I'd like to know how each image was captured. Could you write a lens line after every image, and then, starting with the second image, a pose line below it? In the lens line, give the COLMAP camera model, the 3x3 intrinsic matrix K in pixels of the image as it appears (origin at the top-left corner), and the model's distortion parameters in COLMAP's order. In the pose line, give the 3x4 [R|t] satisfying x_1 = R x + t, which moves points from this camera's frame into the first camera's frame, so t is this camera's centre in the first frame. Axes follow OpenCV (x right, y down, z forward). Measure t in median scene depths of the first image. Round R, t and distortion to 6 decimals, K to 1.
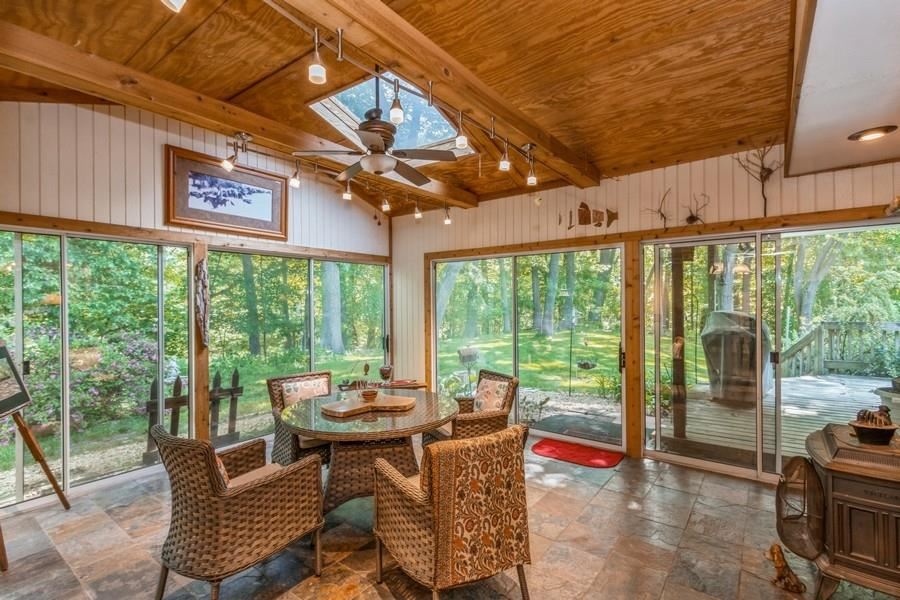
lens RADIAL K [[418.8, 0, 448.3], [0, 418.8, 303.7], [0, 0, 1]] dist [0.005440, 0.000056]
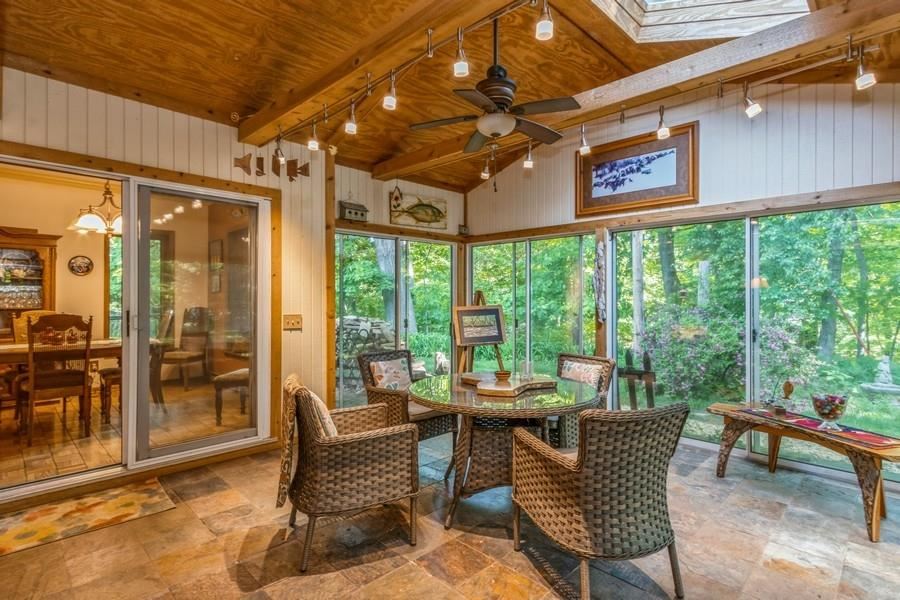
lens RADIAL K [[450.0, 0, 453.4], [0, 450.0, 296.6], [0, 0, 1]] dist [0.003742, 0.000538]
pose [[-0.139061, 0.006955, -0.990259, 0.579885], [-0.001304, 0.999973, 0.007207, 0.025263], [0.990283, 0.002294, -0.139049, 0.731710]]
